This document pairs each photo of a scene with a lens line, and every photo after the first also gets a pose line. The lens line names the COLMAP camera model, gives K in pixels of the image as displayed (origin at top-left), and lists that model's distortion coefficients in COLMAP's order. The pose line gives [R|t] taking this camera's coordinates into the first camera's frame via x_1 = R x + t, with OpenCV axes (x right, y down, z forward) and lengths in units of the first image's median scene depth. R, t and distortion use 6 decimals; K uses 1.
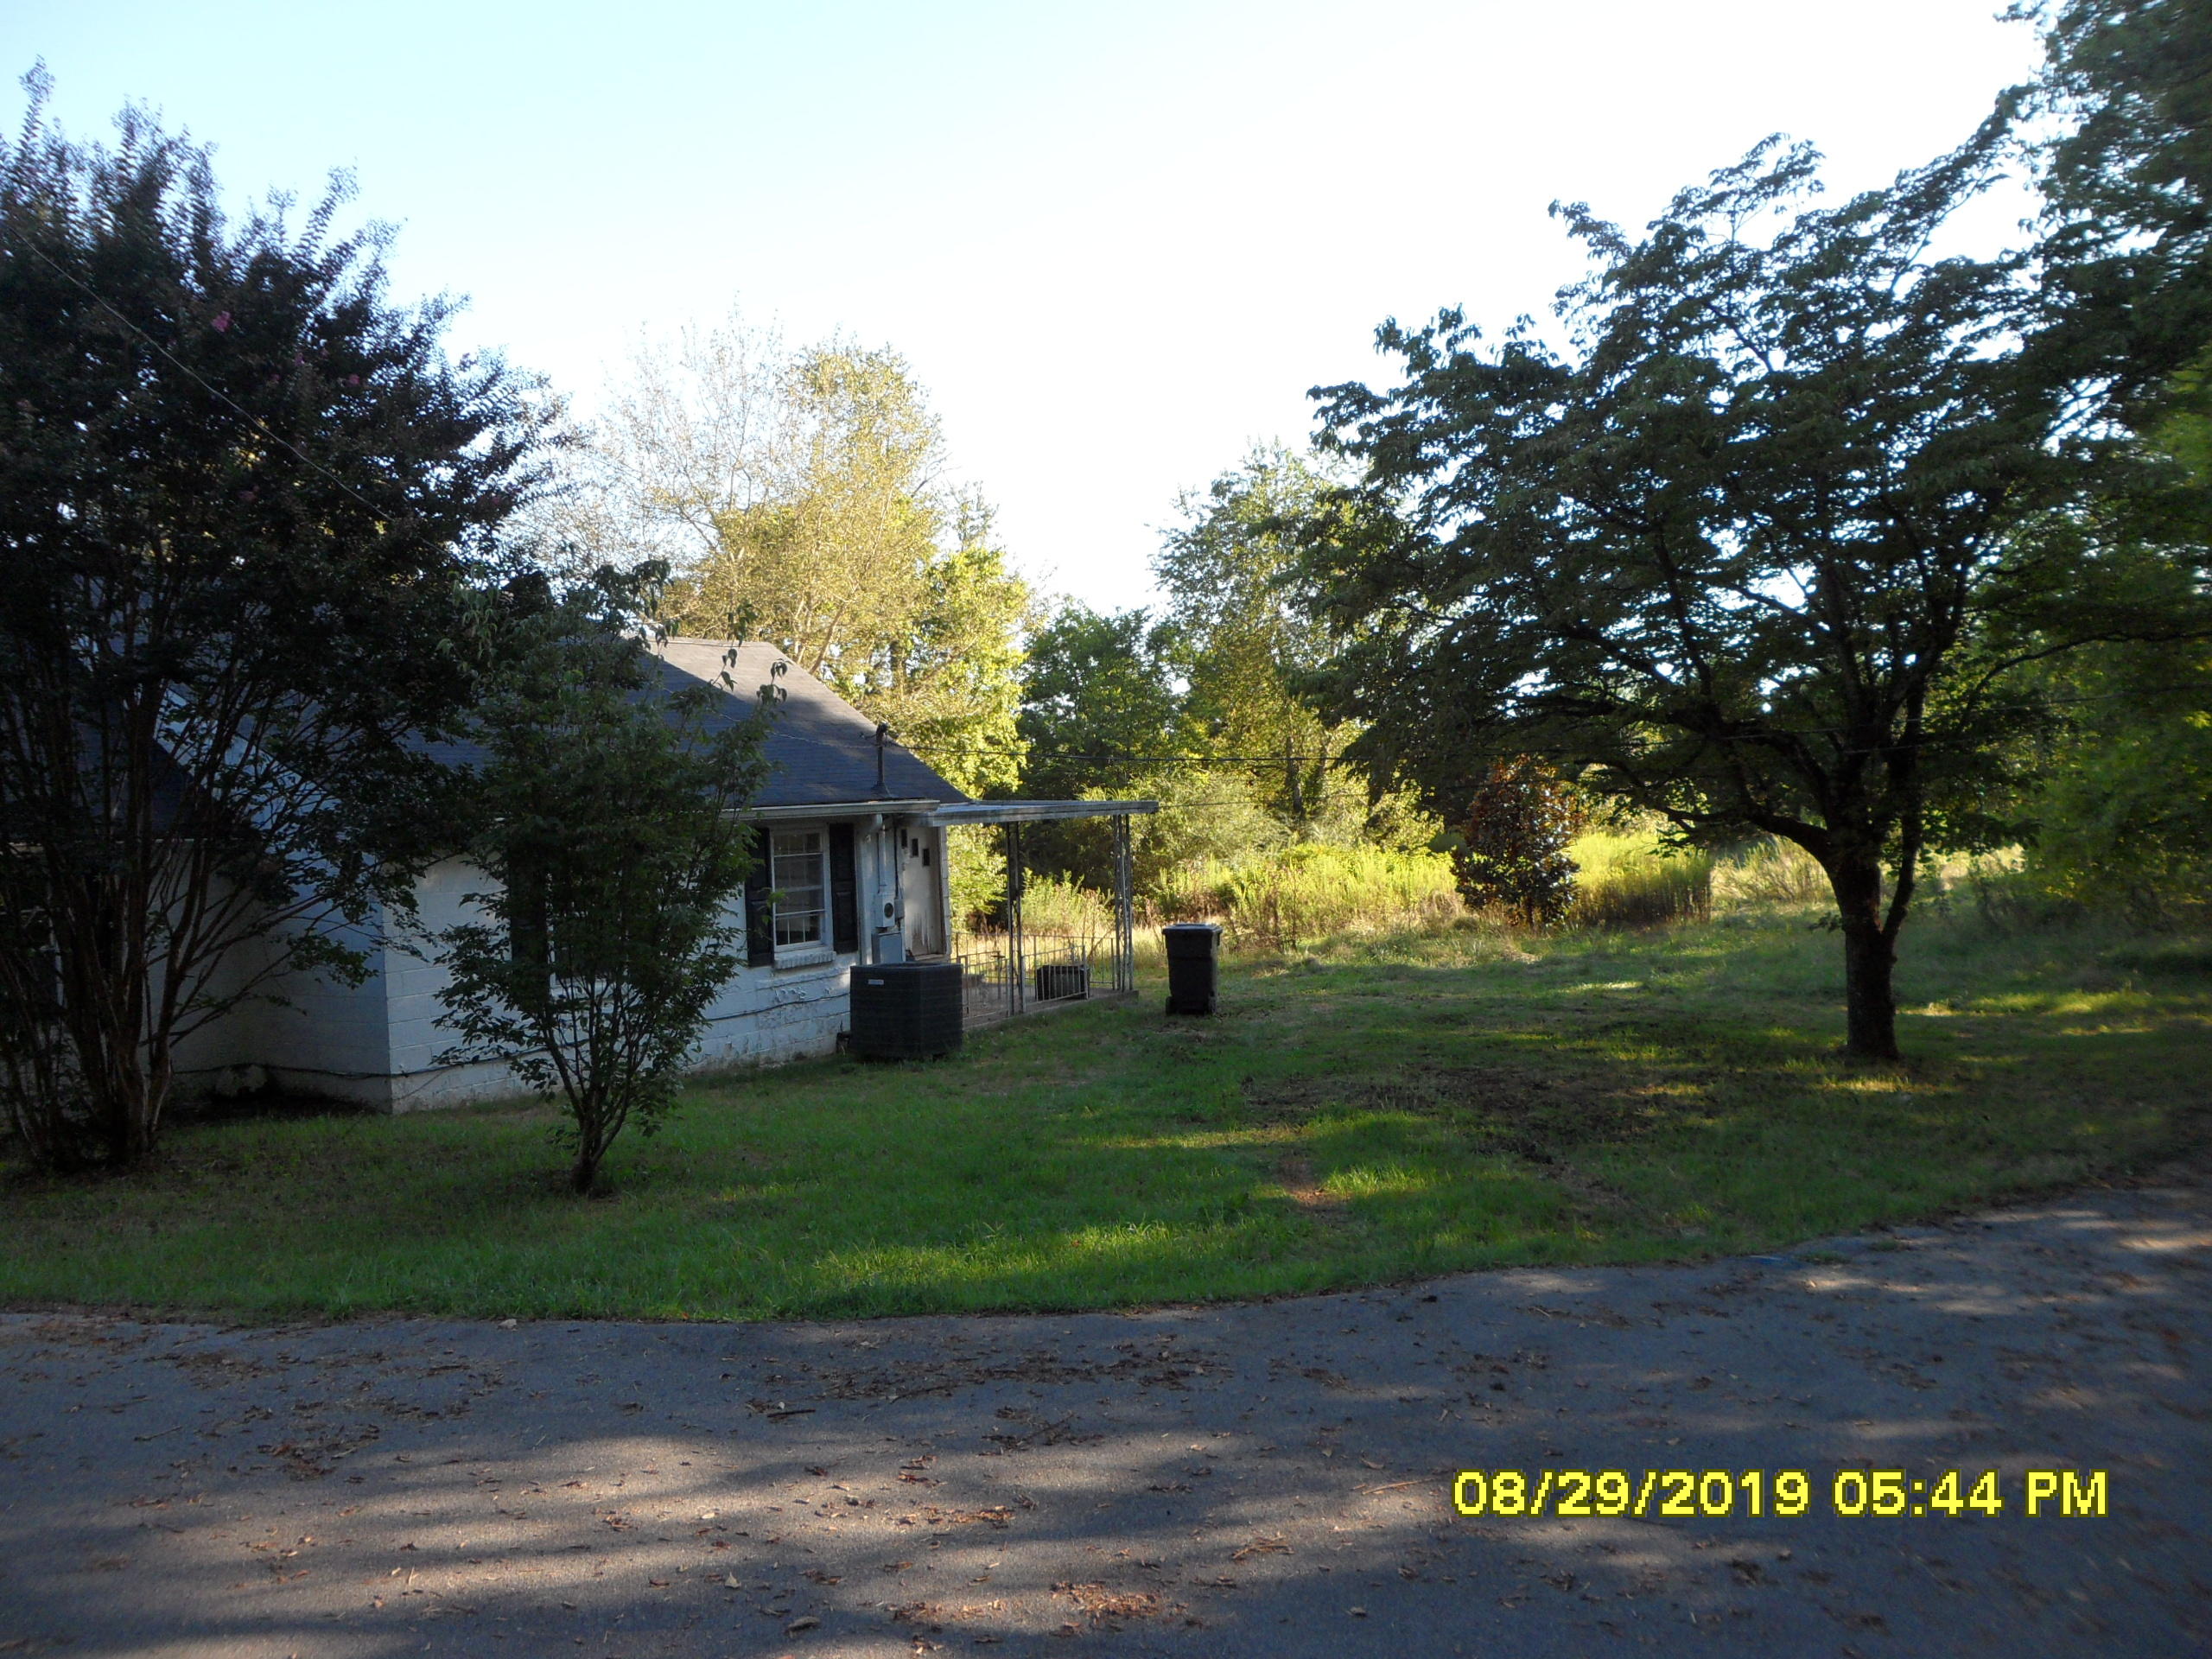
lens RADIAL K [[1797.8, 0, 1109.2], [0, 1797.8, 815.0], [0, 0, 1]] dist [-0.017422, 0.003492]
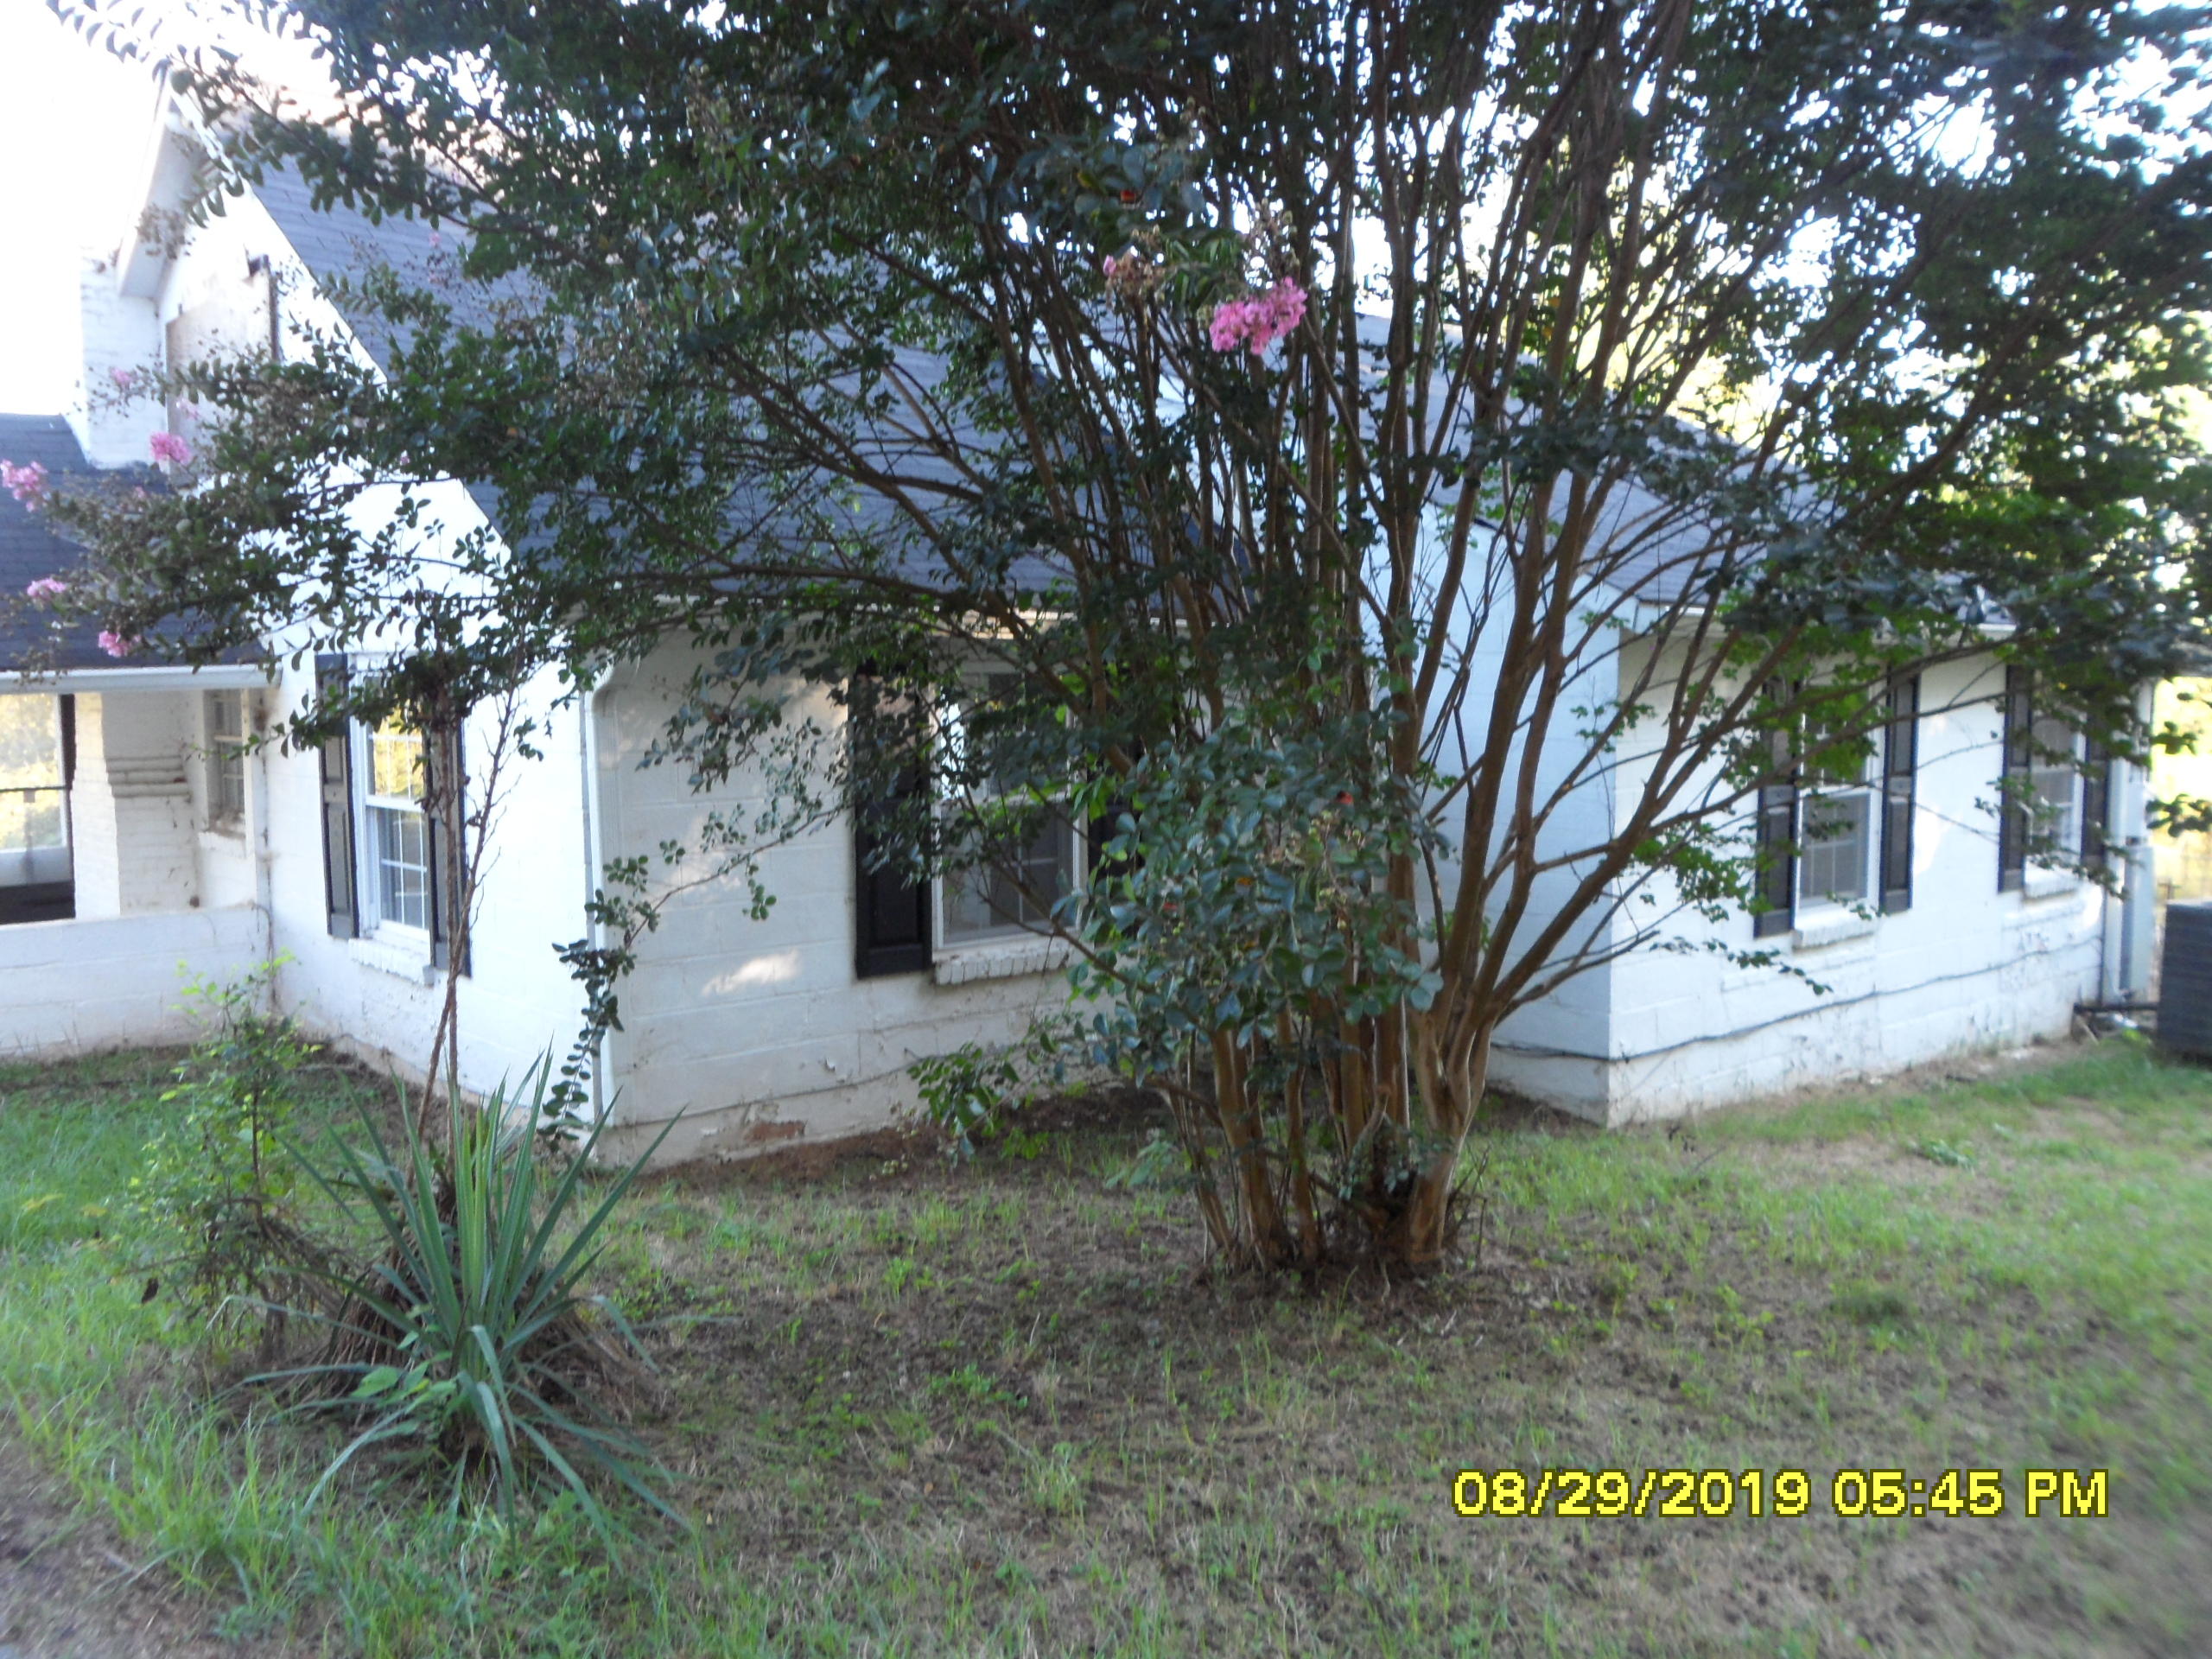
lens RADIAL K [[1826.7, 0, 1105.8], [0, 1826.7, 814.9], [0, 0, 1]] dist [-0.023145, 0.026920]
pose [[0.957243, 0.065198, -0.281842, -0.468475], [-0.045758, 0.996132, 0.075019, 0.038743], [0.285643, -0.058915, 0.956524, 0.484774]]
